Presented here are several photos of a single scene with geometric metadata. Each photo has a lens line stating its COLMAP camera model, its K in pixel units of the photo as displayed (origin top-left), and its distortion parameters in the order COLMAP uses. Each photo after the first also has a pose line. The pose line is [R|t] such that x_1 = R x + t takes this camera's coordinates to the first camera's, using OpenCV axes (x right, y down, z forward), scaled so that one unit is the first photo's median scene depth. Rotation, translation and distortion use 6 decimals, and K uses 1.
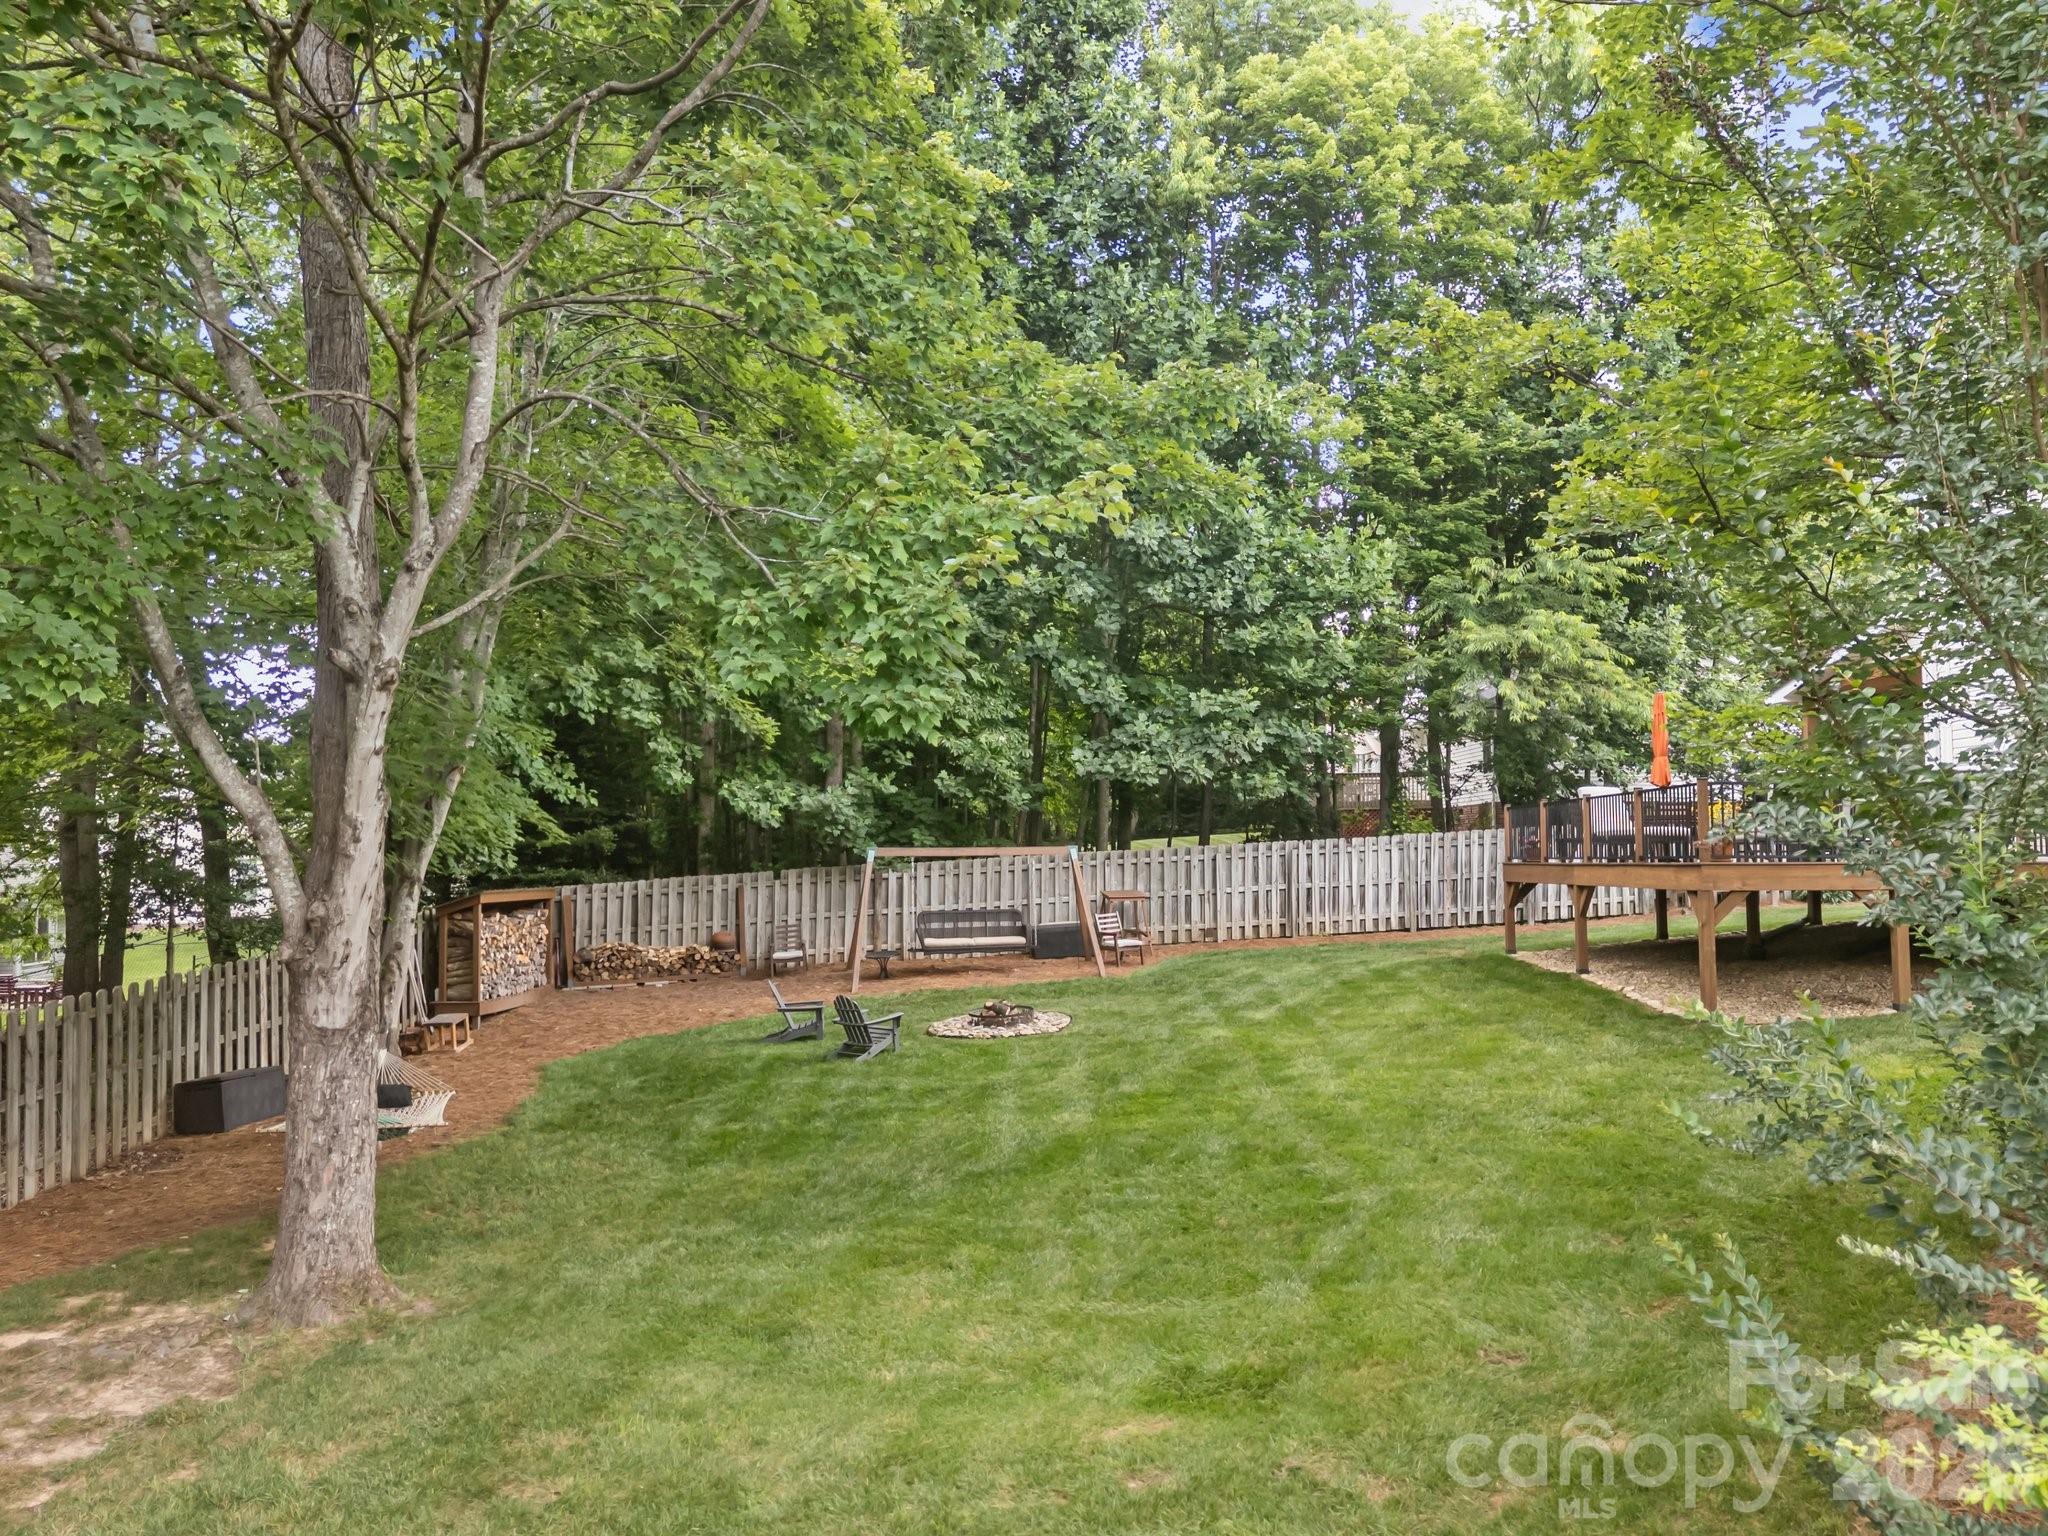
lens RADIAL K [[1538.1, 0, 1024.0], [0, 1538.1, 768.0], [0, 0, 1]] dist [0.173200, -0.275963]
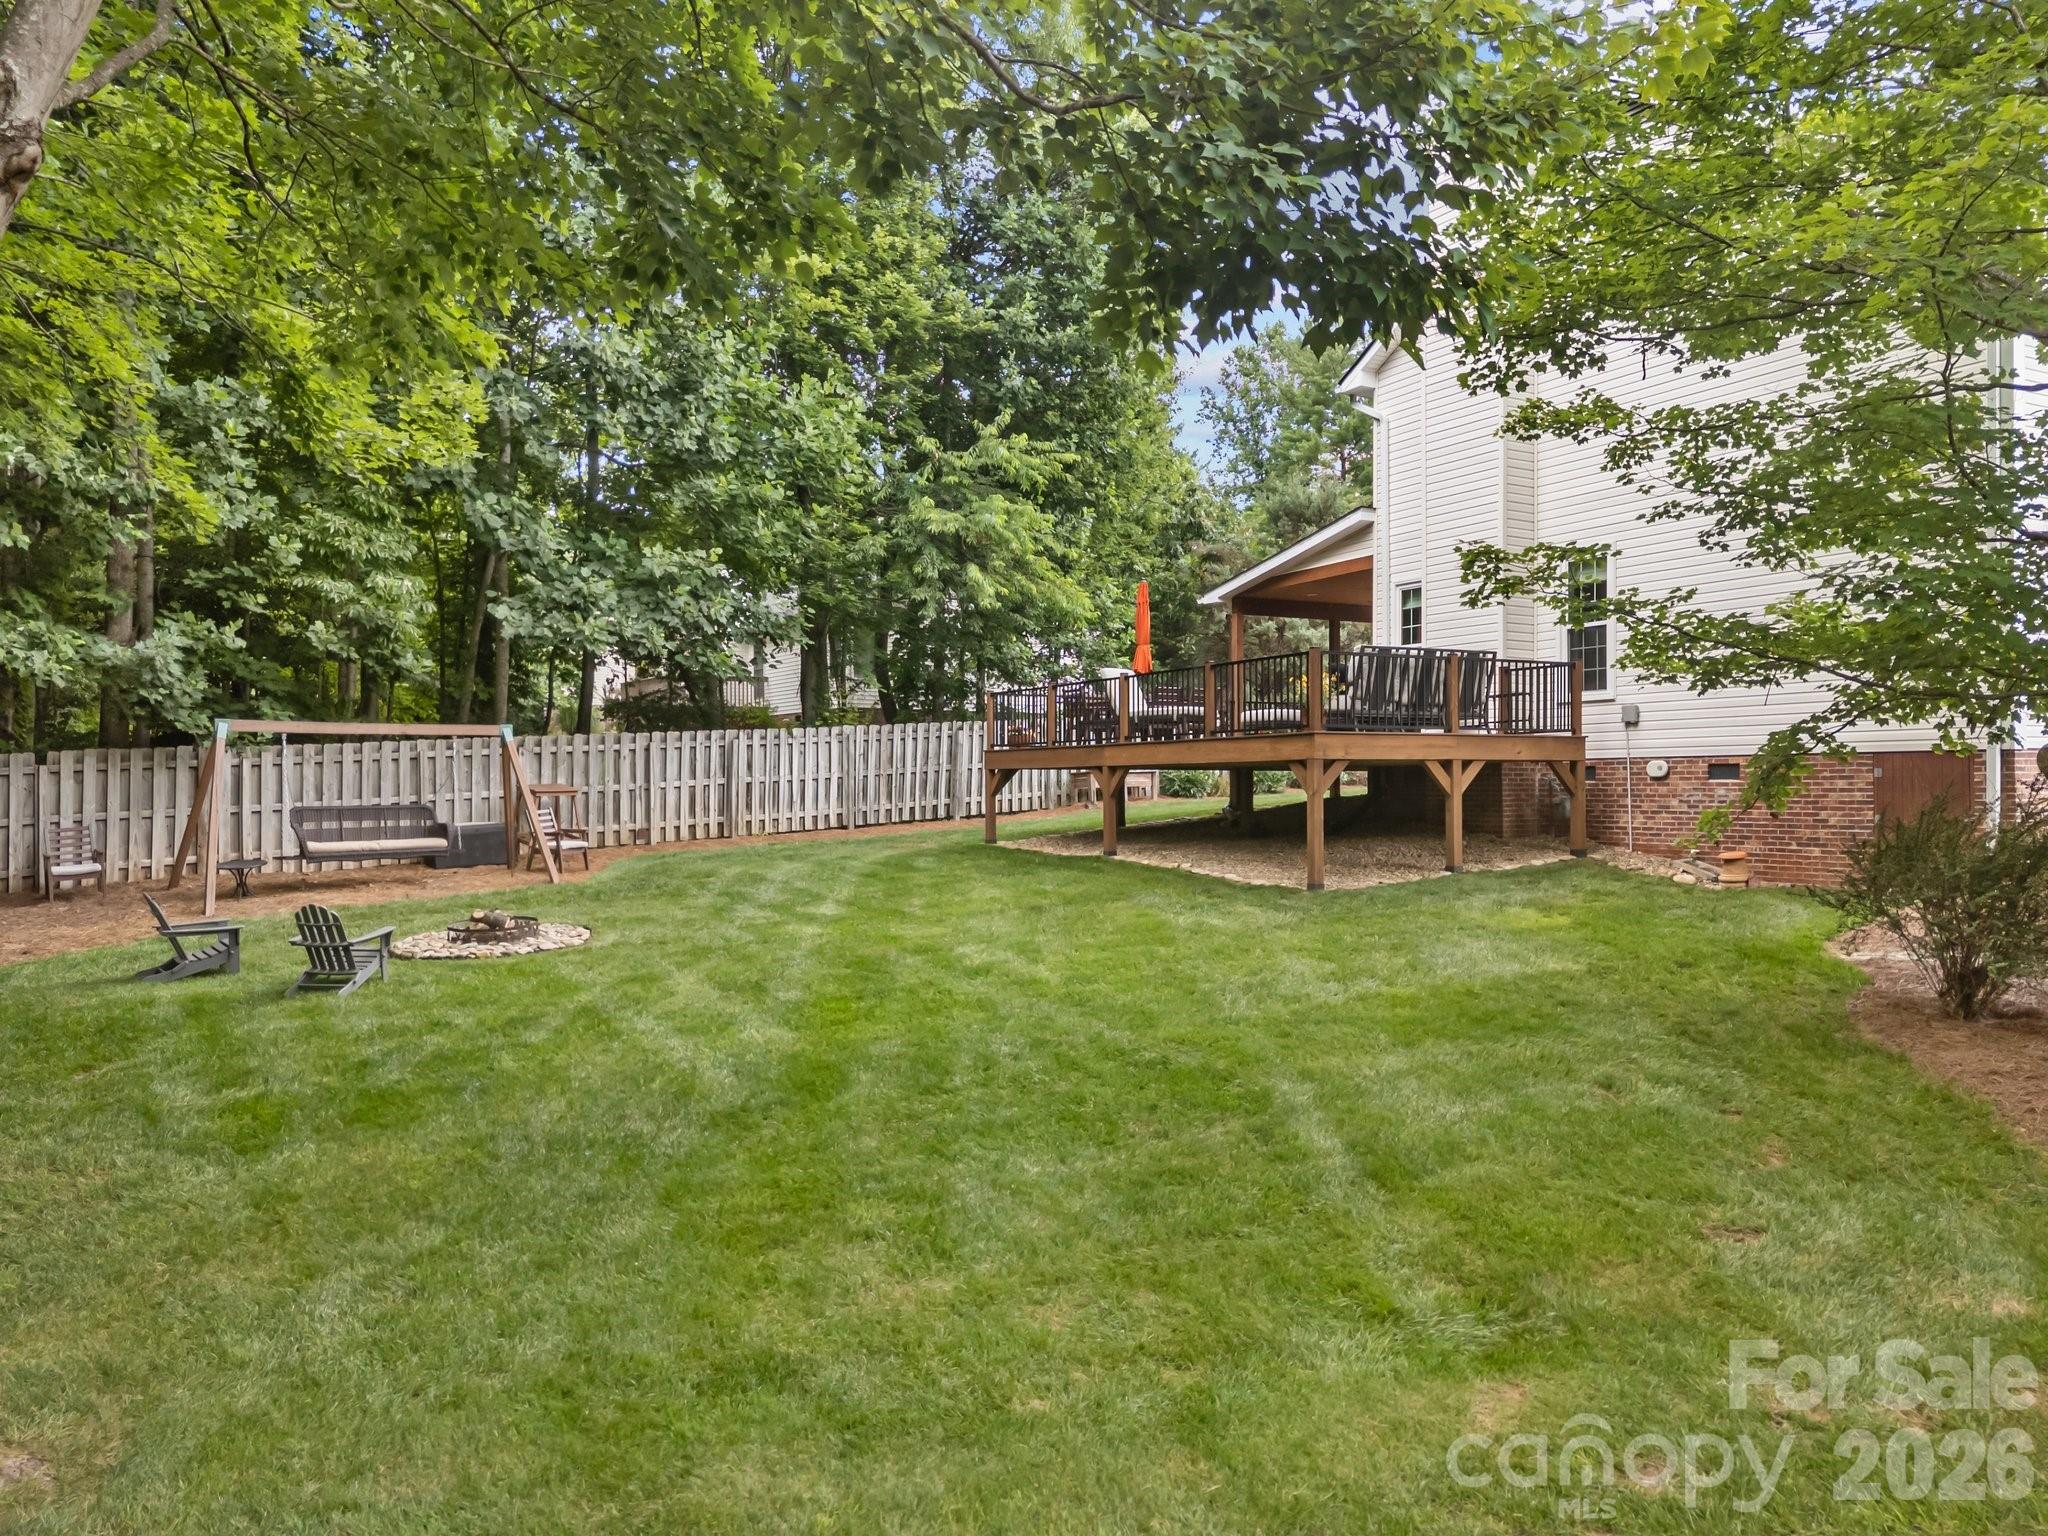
lens RADIAL K [[1538.1, 0, 1024.0], [0, 1538.1, 768.0], [0, 0, 1]] dist [0.173200, -0.275963]
pose [[0.858206, 0.009920, 0.513210, -0.147539], [-0.031540, 0.998943, 0.033434, 0.035958], [-0.512336, -0.044880, 0.857612, 0.158511]]
